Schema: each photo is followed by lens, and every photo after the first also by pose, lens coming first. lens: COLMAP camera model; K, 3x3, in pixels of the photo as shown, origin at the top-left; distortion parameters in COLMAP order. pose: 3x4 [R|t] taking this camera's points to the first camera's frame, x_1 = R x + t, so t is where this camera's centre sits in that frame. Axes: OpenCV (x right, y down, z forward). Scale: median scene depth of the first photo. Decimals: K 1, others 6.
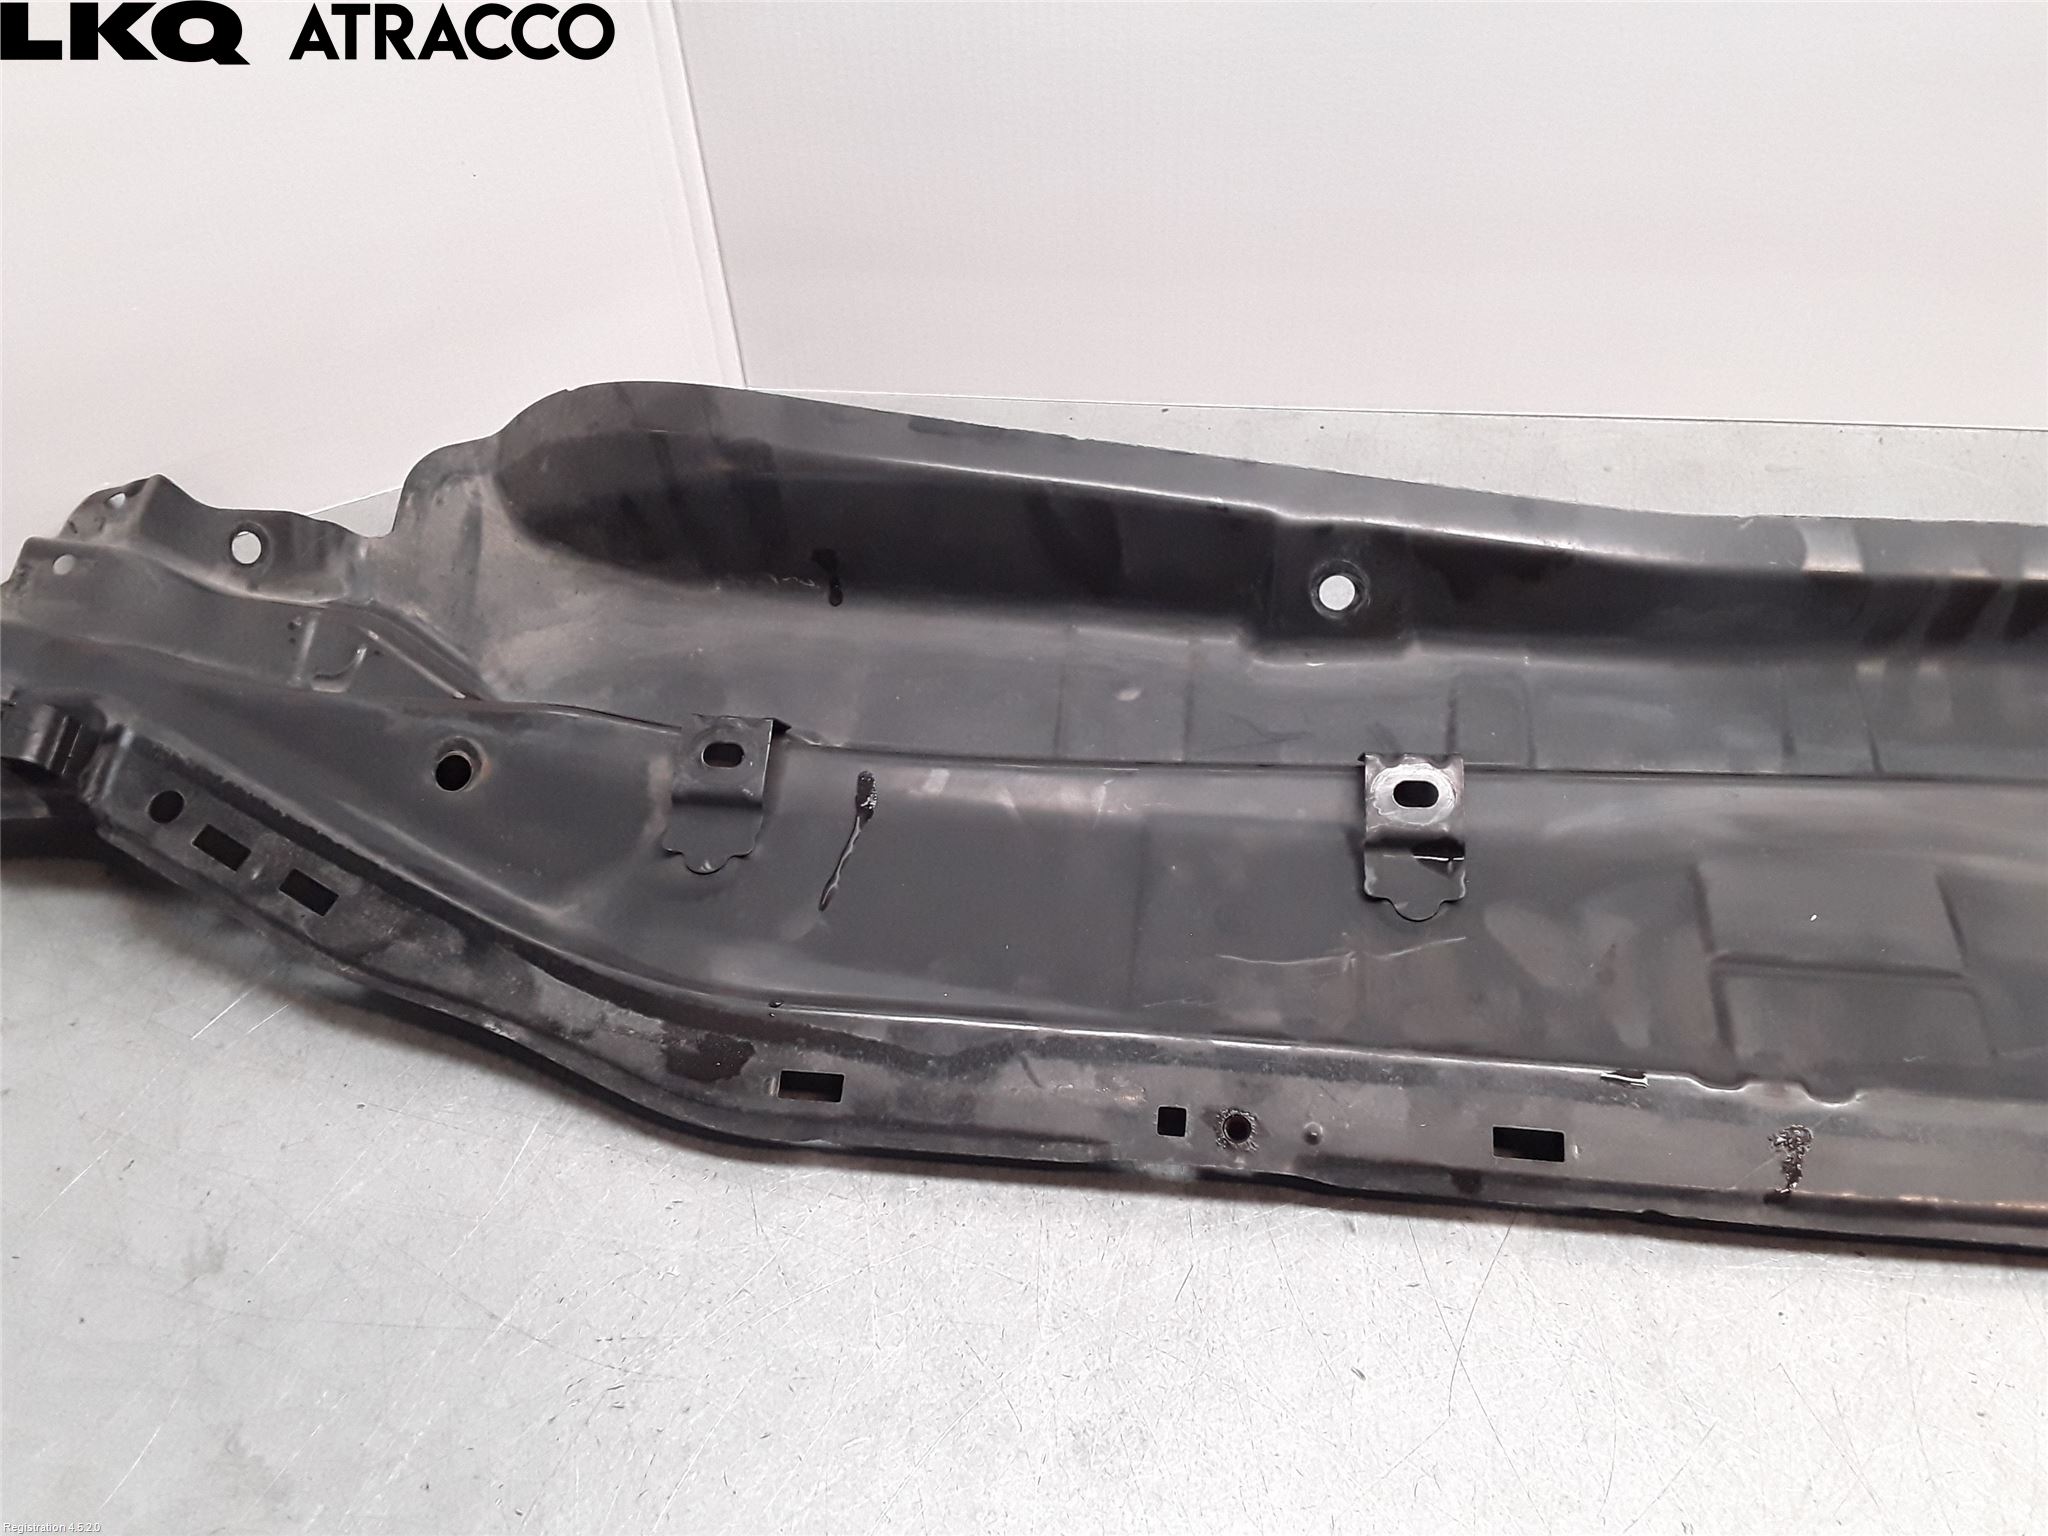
lens RADIAL K [[1728.8, 0, 1031.4], [0, 1728.8, 733.3], [0, 0, 1]] dist [0.174739, -0.256190]
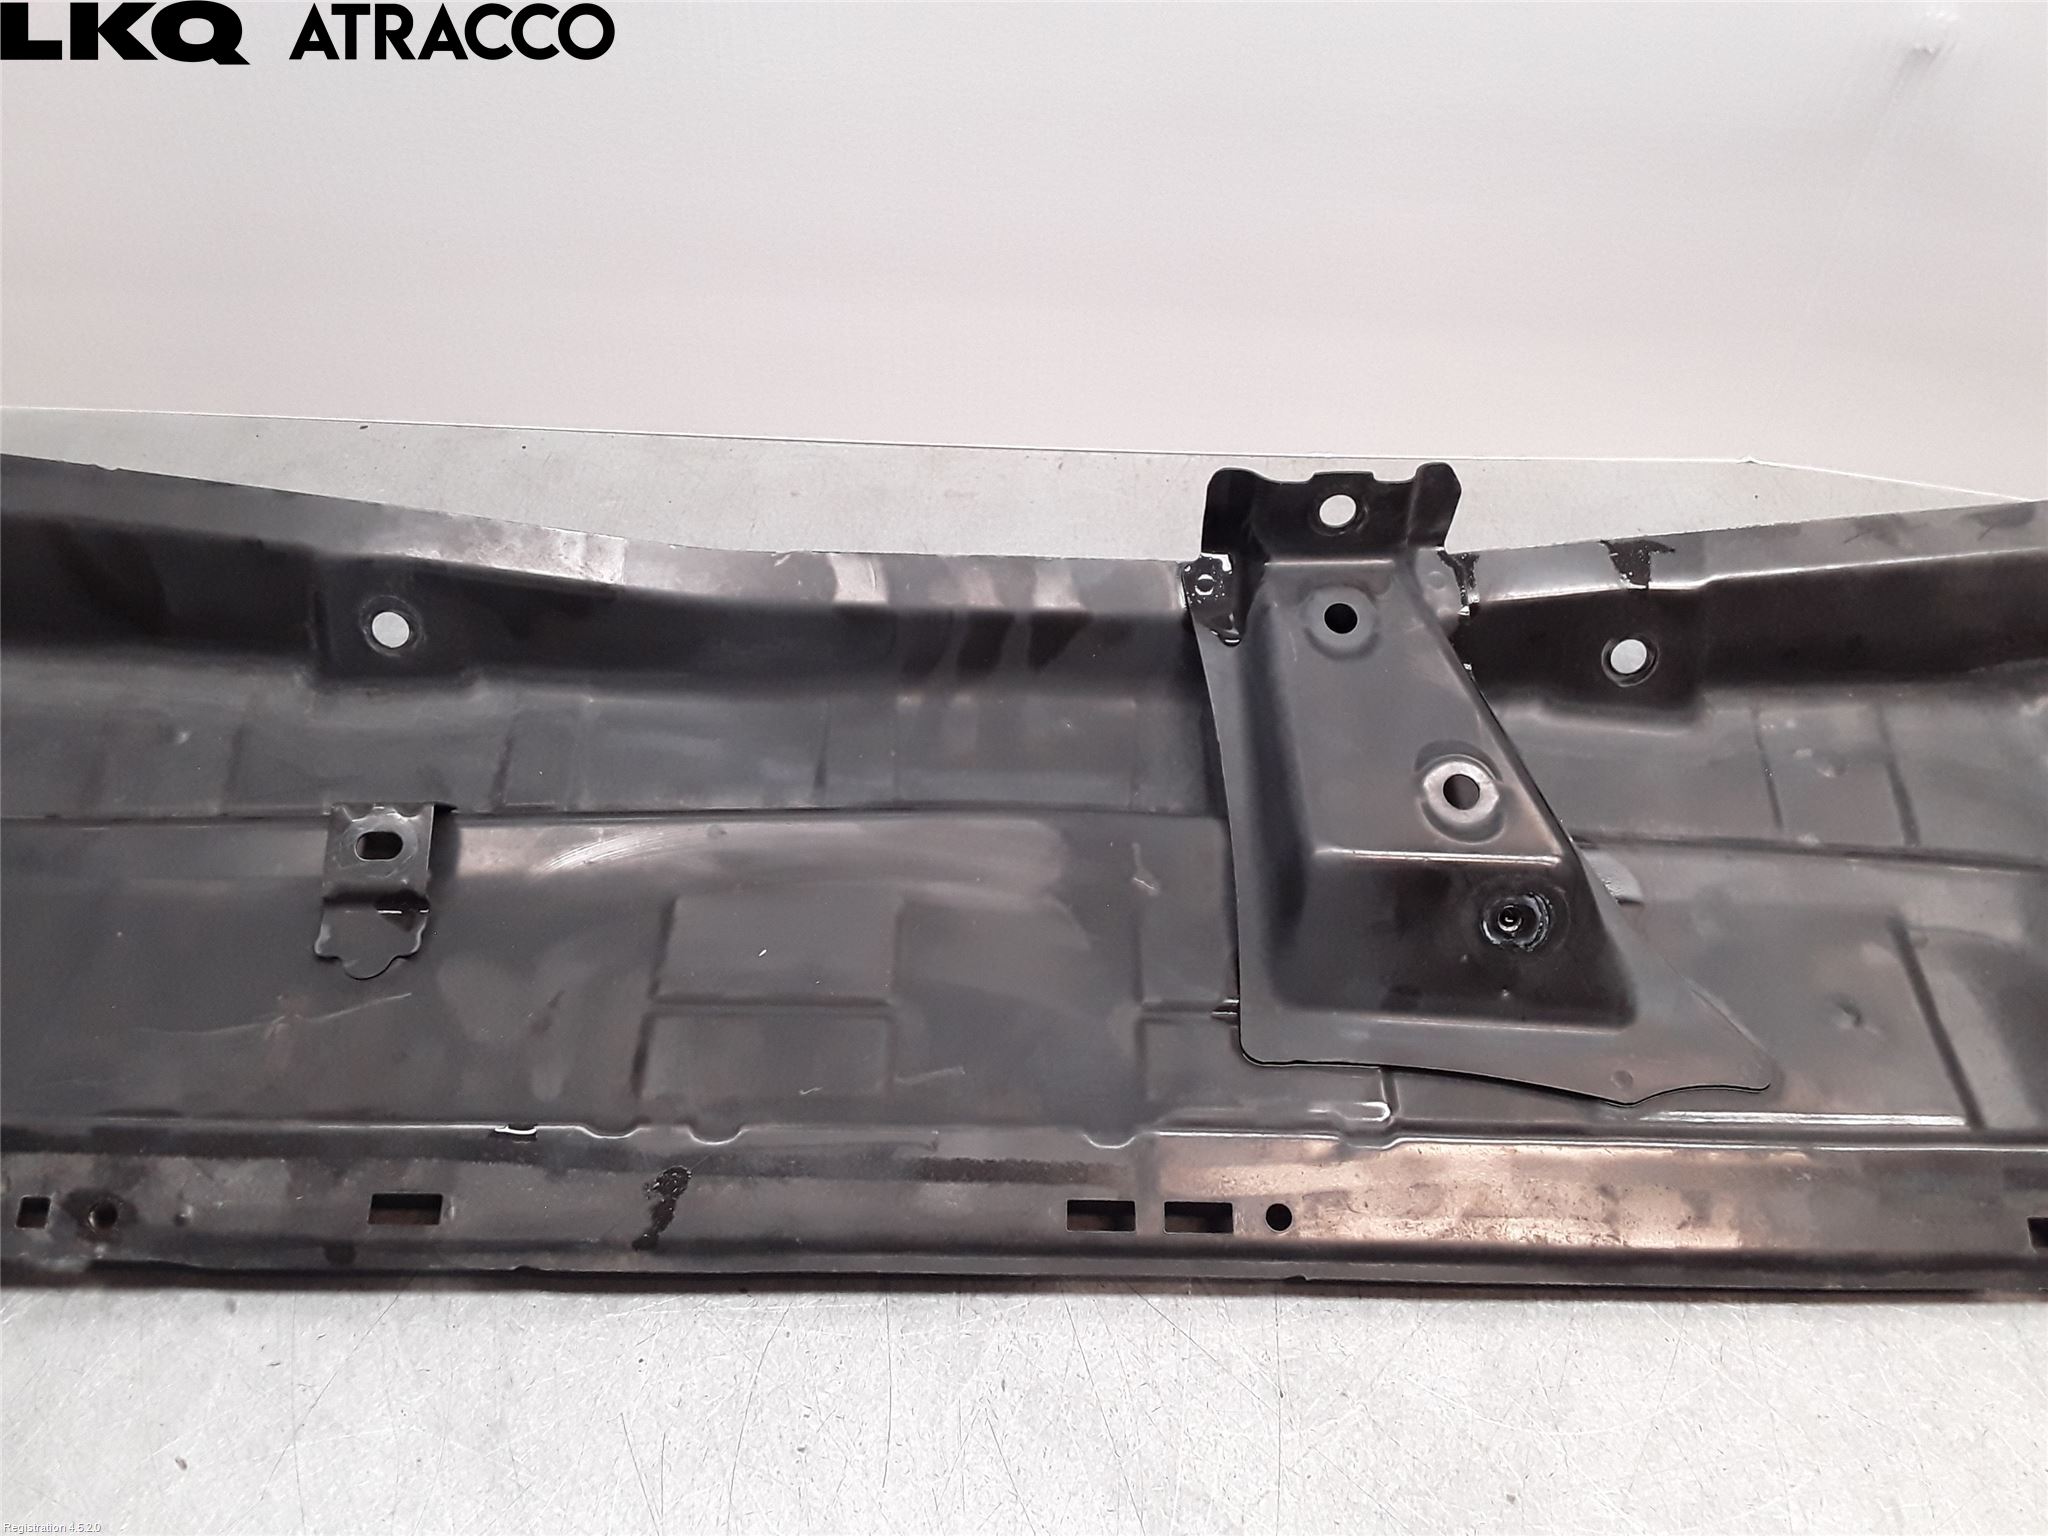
lens RADIAL K [[1728.8, 0, 1031.4], [0, 1728.8, 733.3], [0, 0, 1]] dist [0.174739, -0.256190]
pose [[0.991943, -0.029213, 0.123268, 0.474663], [0.027729, 0.999521, 0.013736, -0.031876], [-0.123611, -0.010207, 0.992278, -0.014282]]
